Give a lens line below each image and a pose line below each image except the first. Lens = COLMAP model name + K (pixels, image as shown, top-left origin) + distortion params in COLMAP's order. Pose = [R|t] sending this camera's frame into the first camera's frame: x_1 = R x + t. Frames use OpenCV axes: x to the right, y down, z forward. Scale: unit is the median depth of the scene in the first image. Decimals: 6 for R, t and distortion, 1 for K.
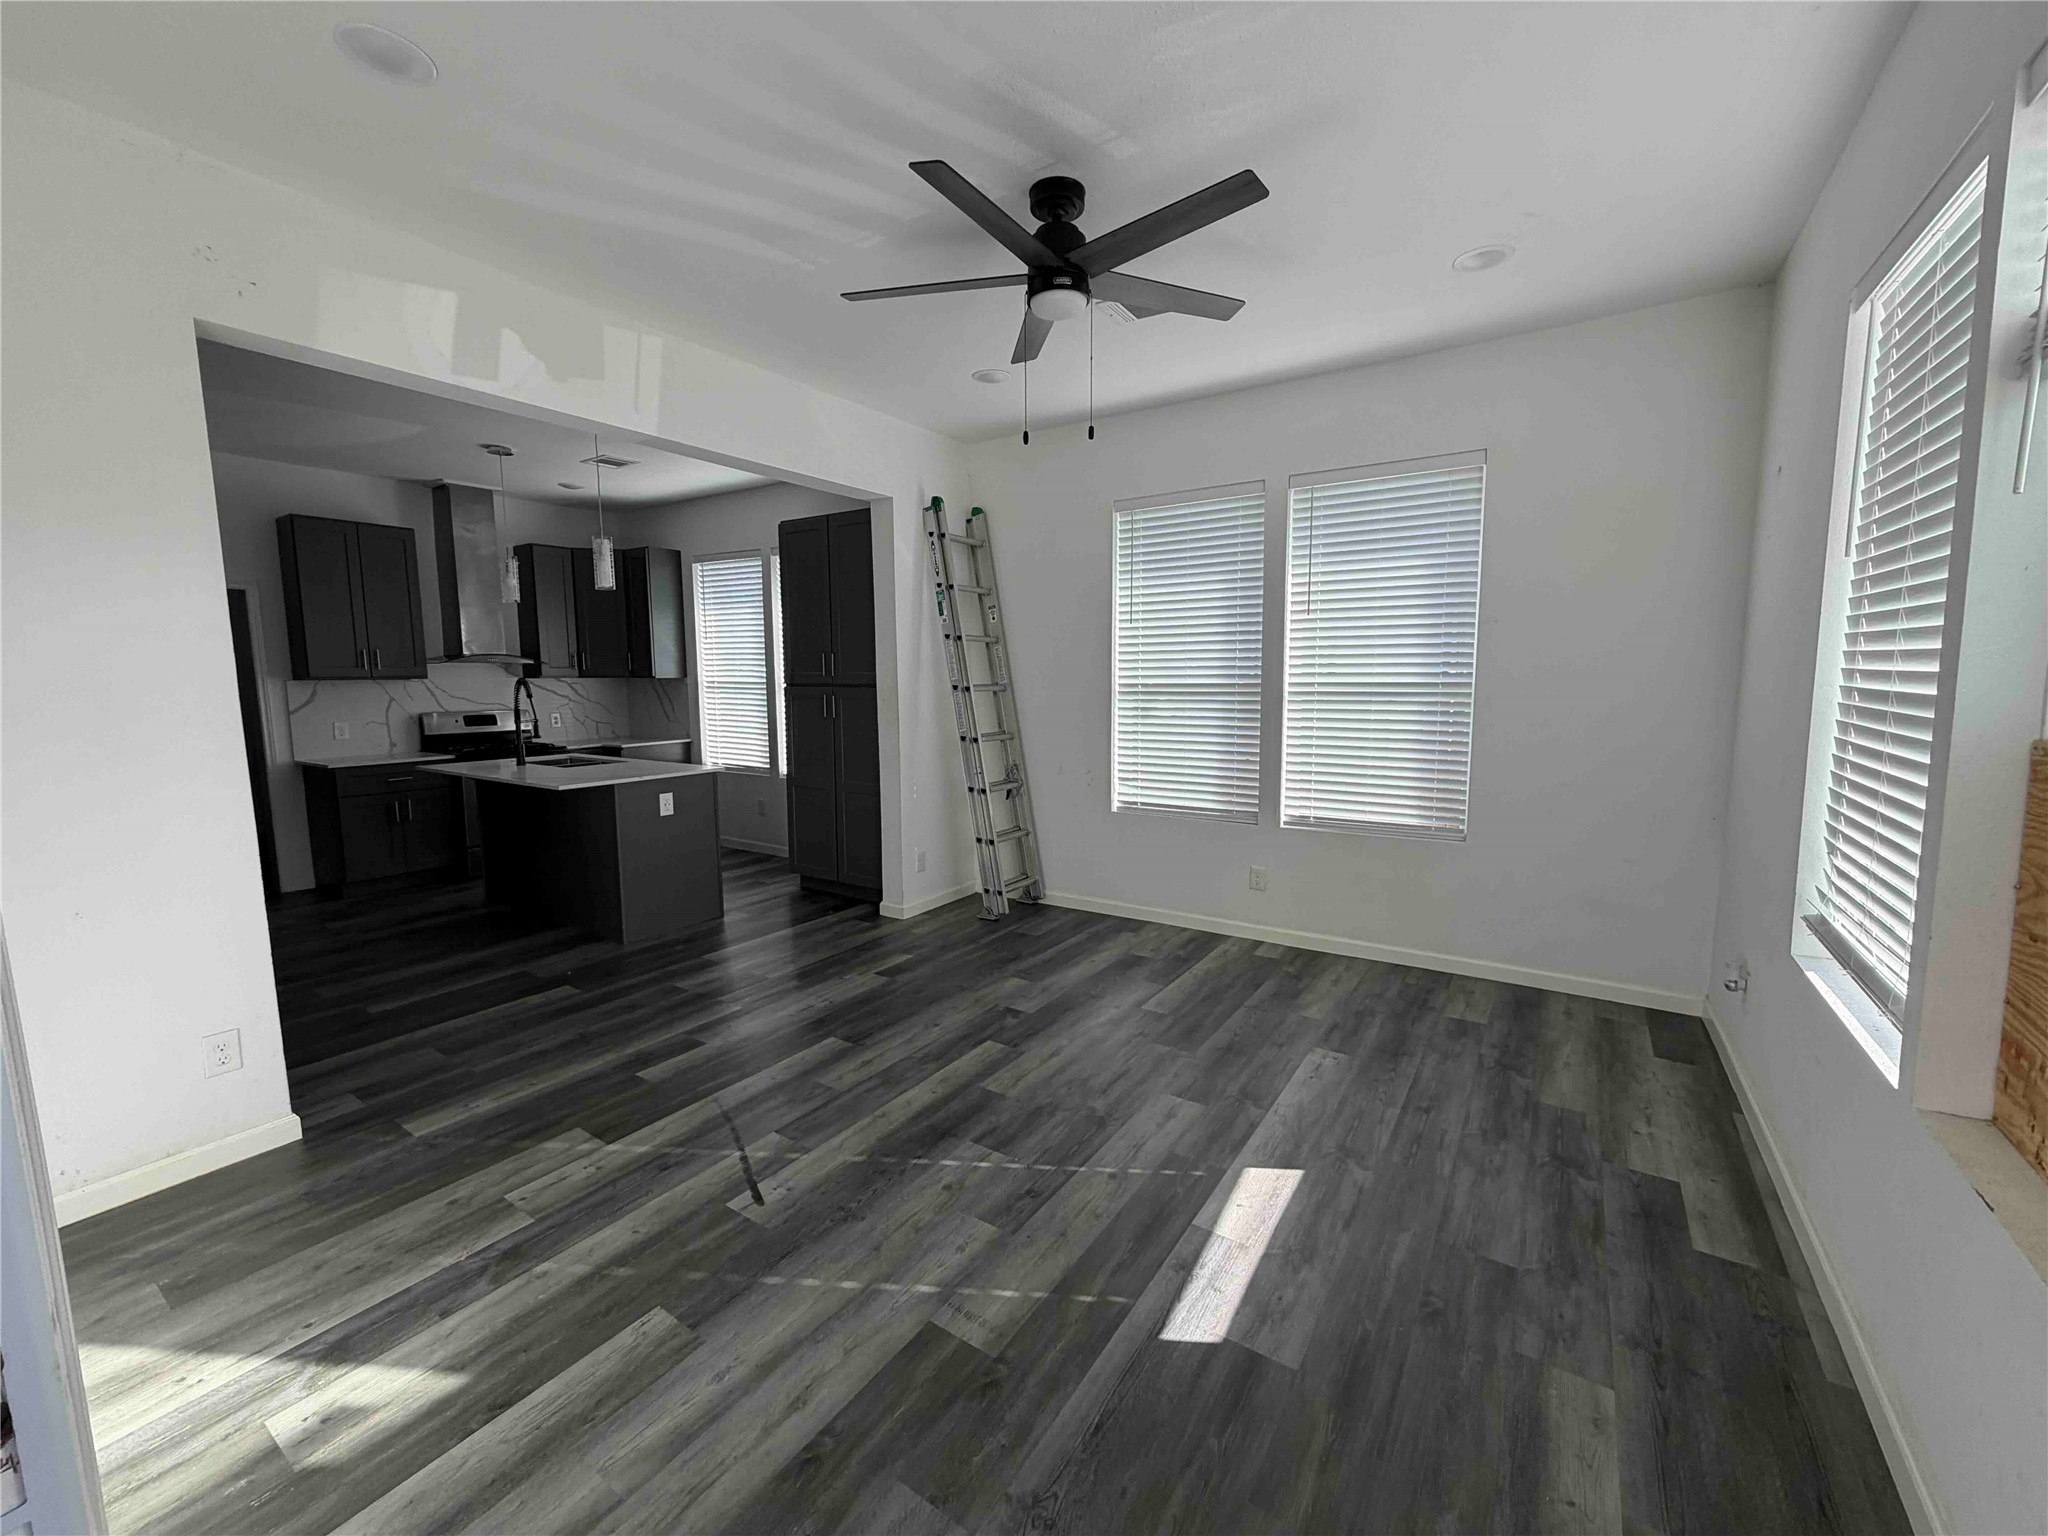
lens RADIAL K [[825.2, 0, 1013.1], [0, 825.2, 767.2], [0, 0, 1]] dist [0.002399, 0.001035]
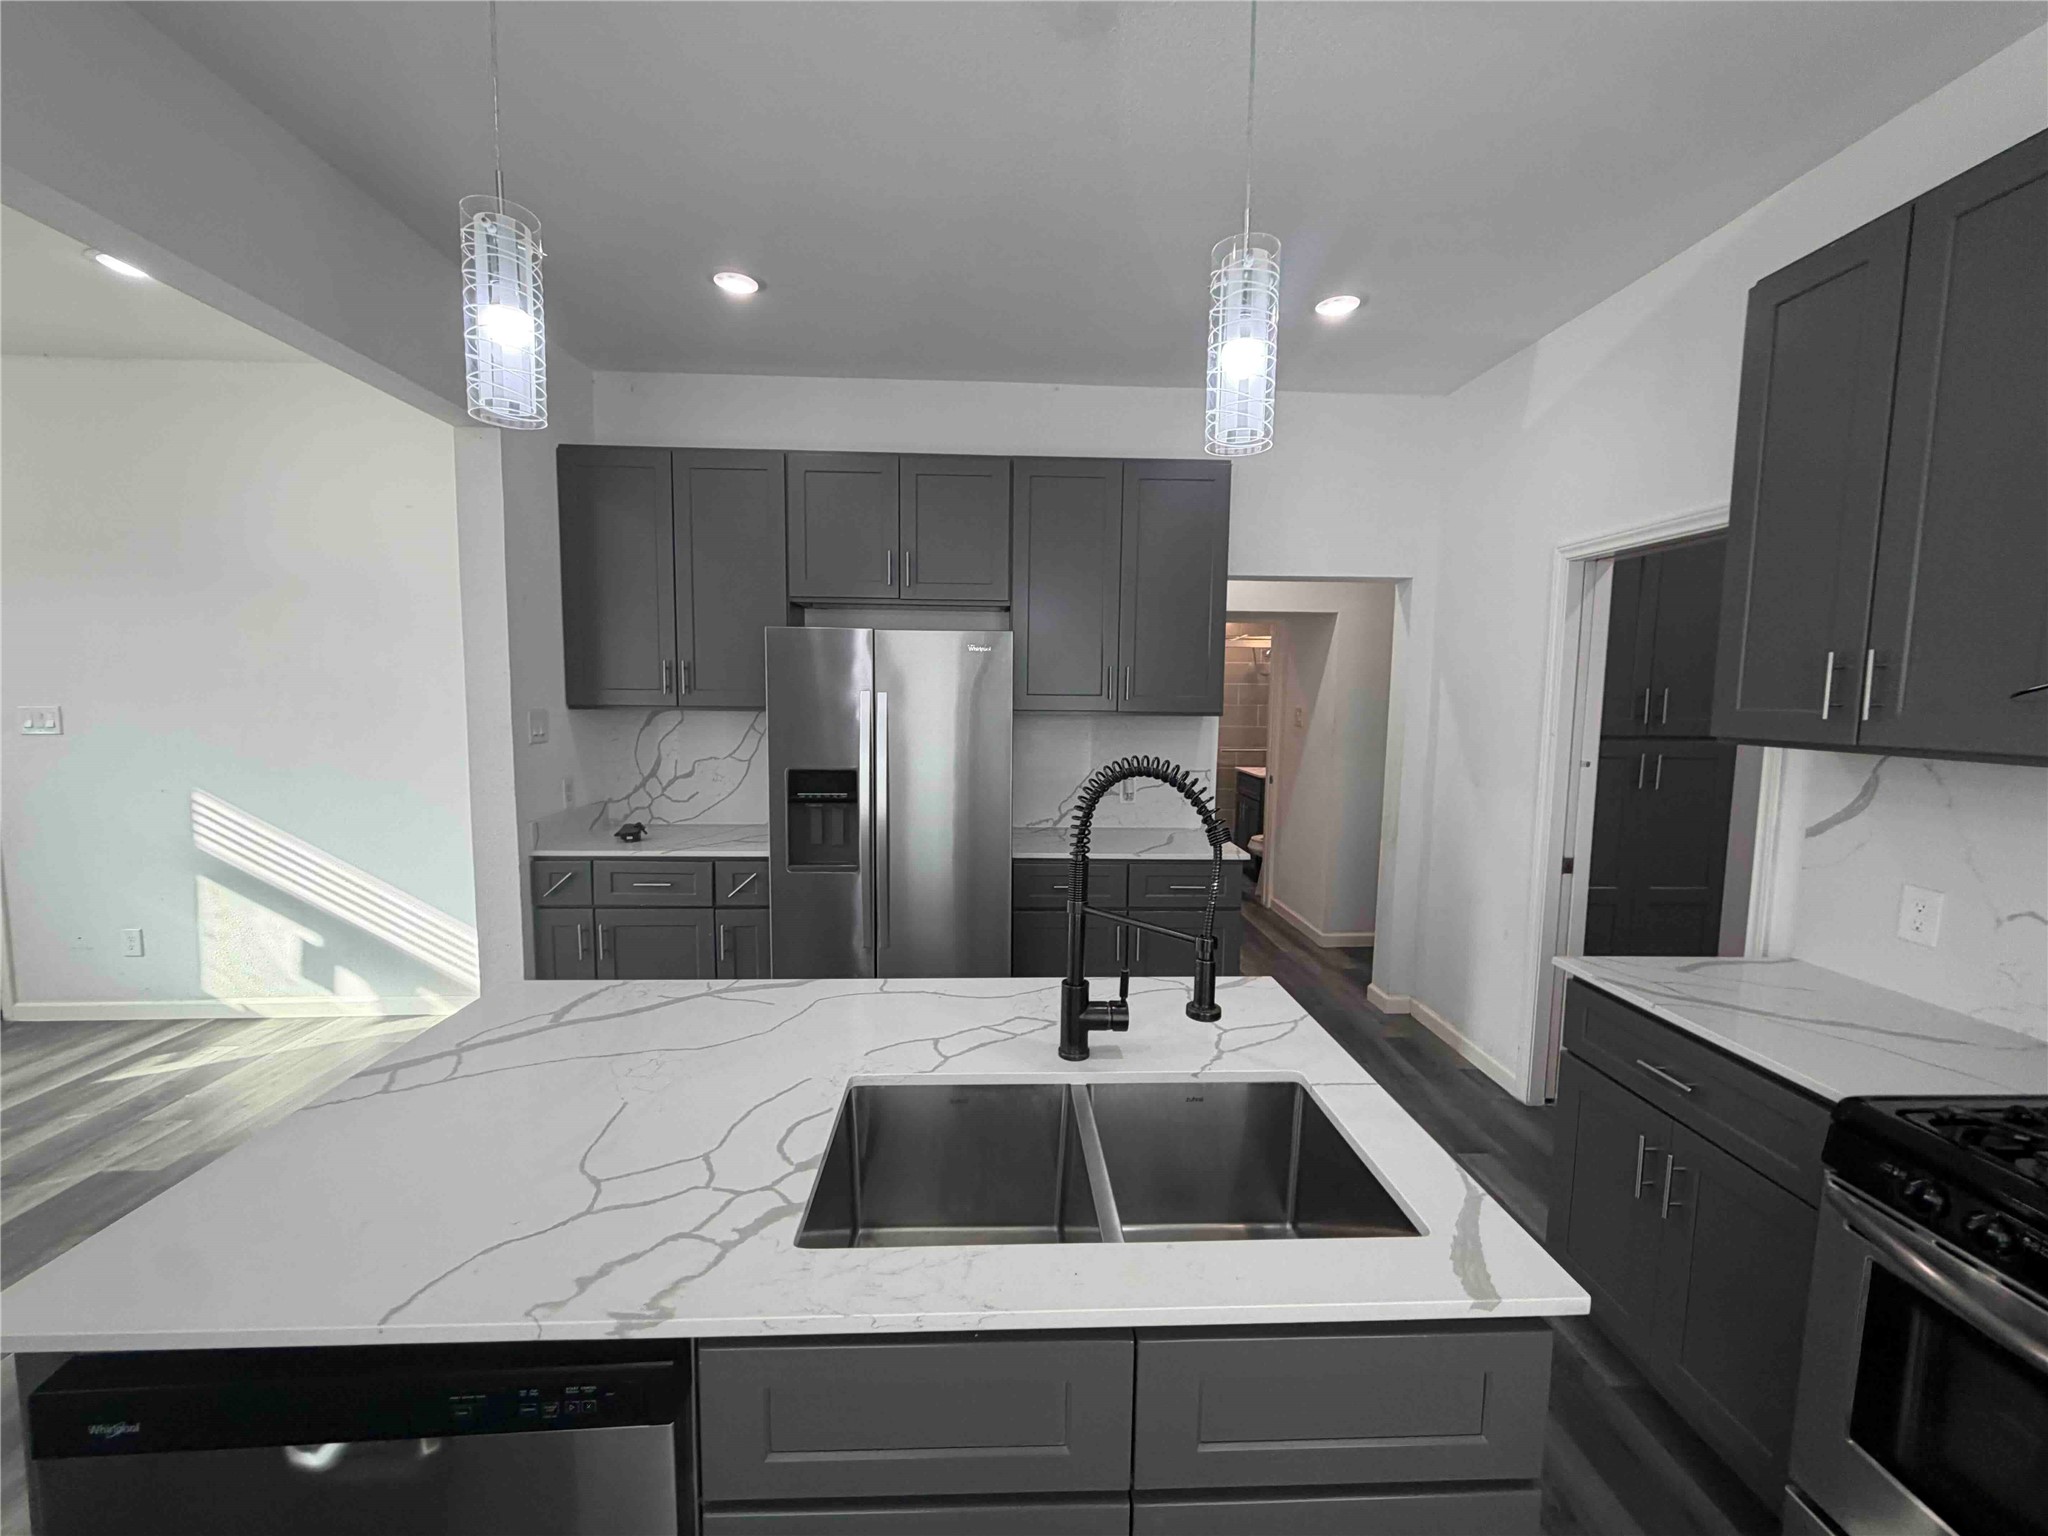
lens RADIAL K [[825.2, 0, 1022.6], [0, 825.2, 768.0], [0, 0, 1]] dist [0.002399, 0.001035]
pose [[-0.801249, 0.053023, -0.595978, -0.332555], [-0.071849, 0.980332, 0.183814, -0.122110], [0.594002, 0.190101, -0.781680, 0.958237]]
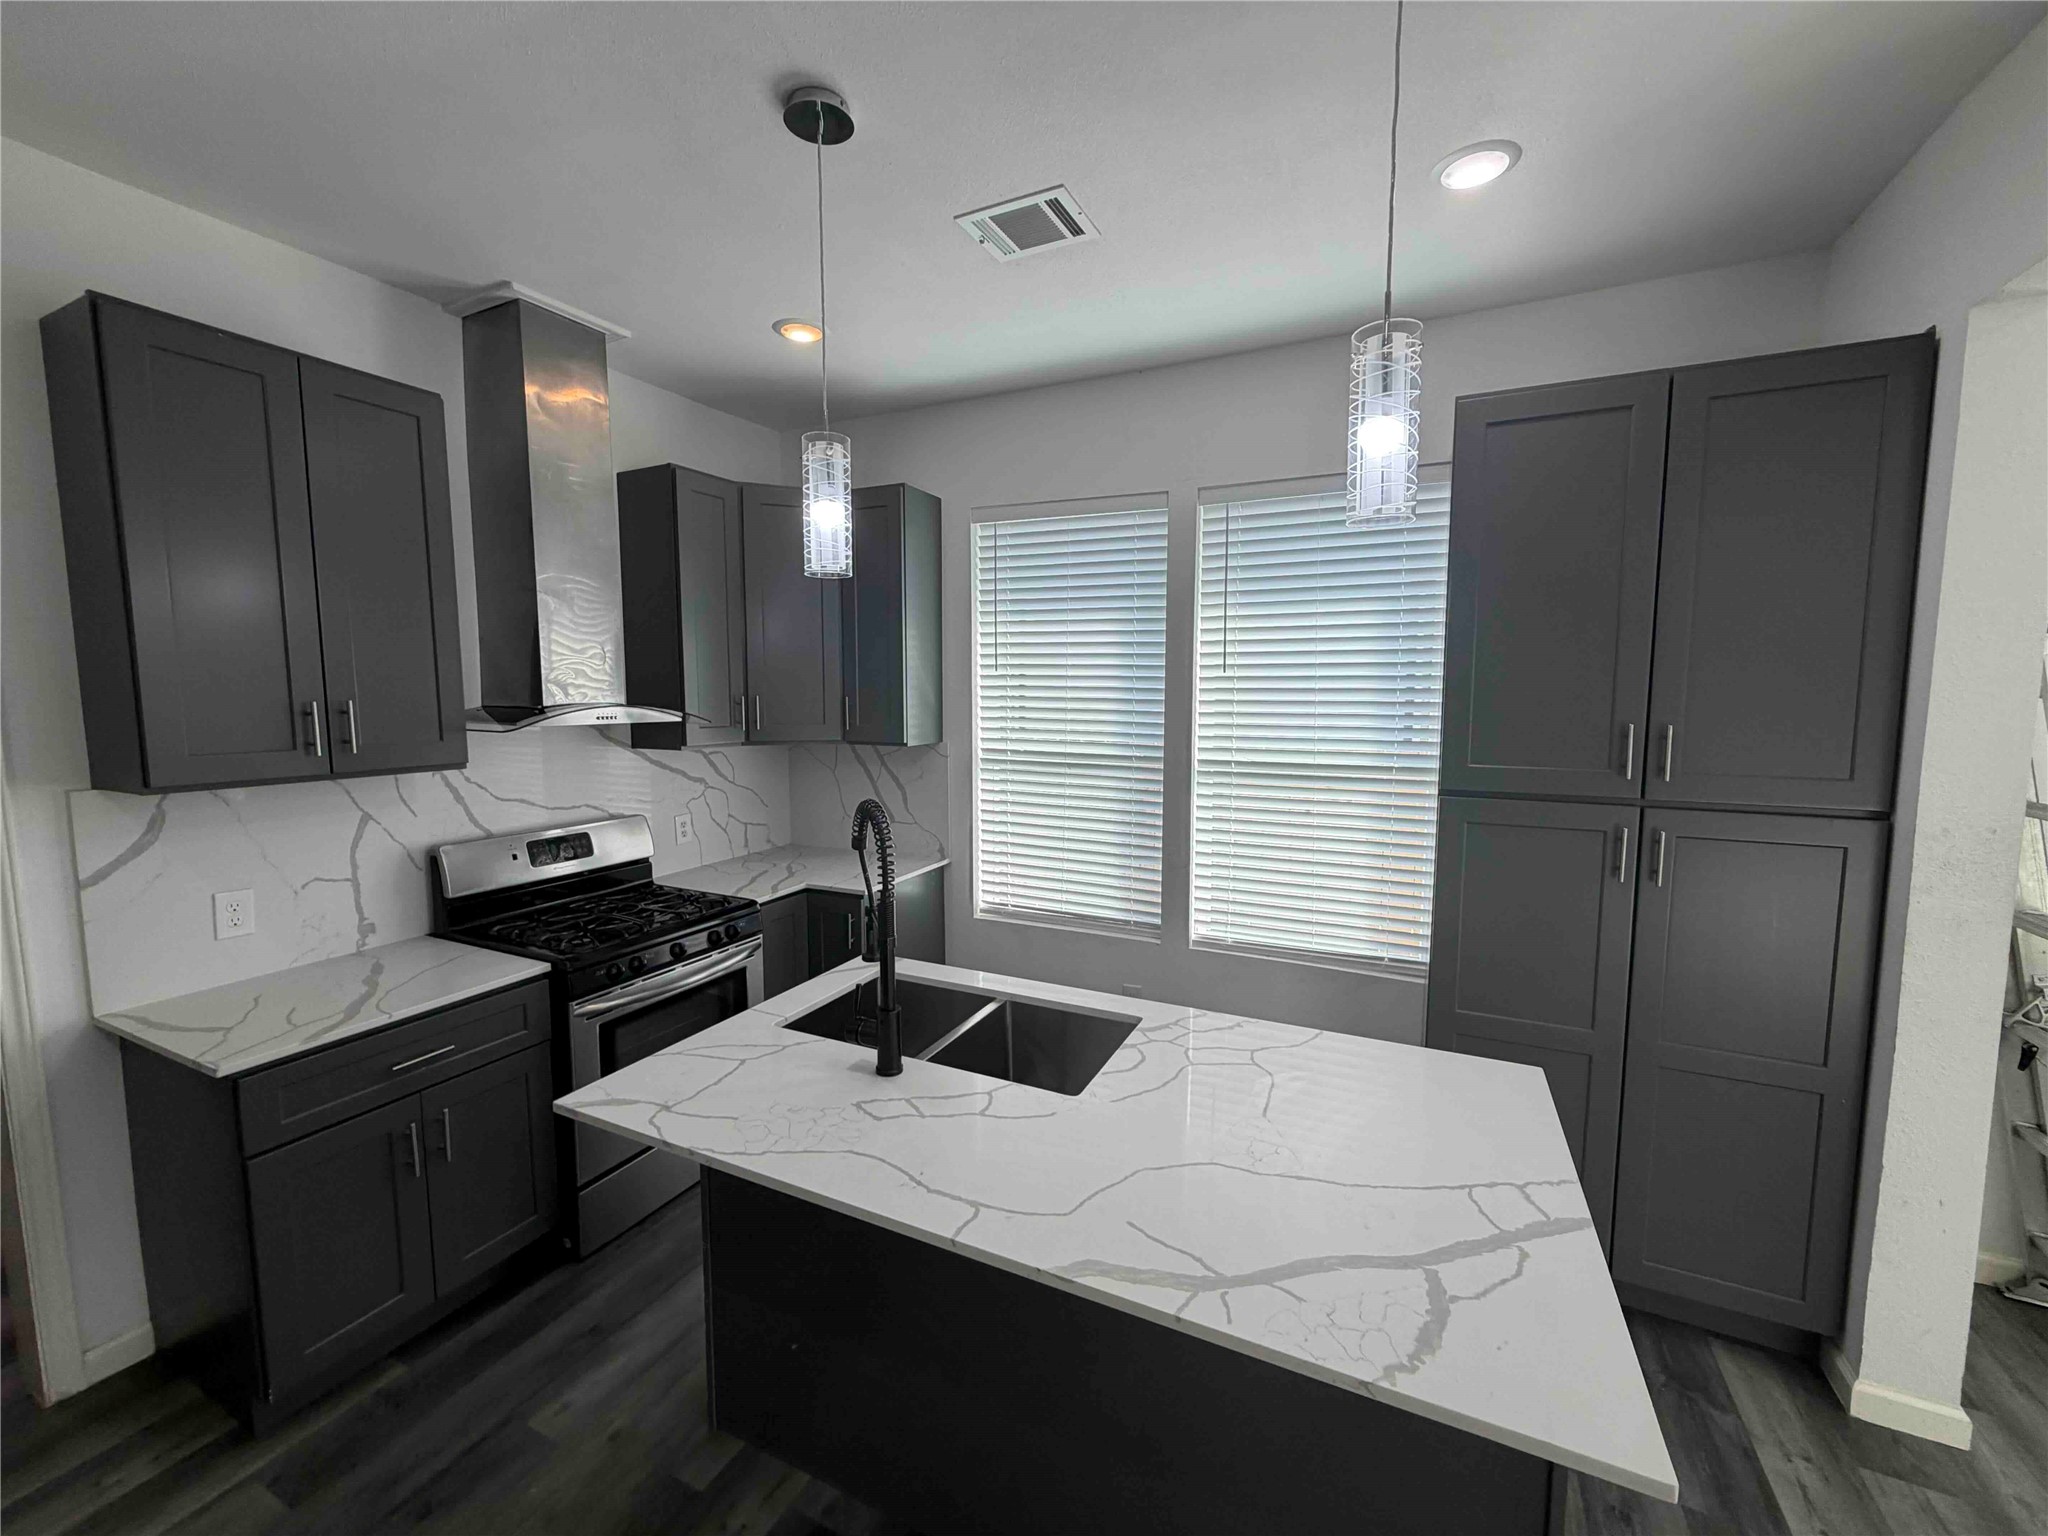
lens RADIAL K [[825.2, 0, 1011.7], [0, 825.2, 761.4], [0, 0, 1]] dist [0.002399, 0.001035]
pose [[0.990514, -0.006775, 0.137241, -0.474302], [0.009219, 0.999810, -0.017182, -0.096518], [-0.137099, 0.018284, 0.990389, 0.532680]]
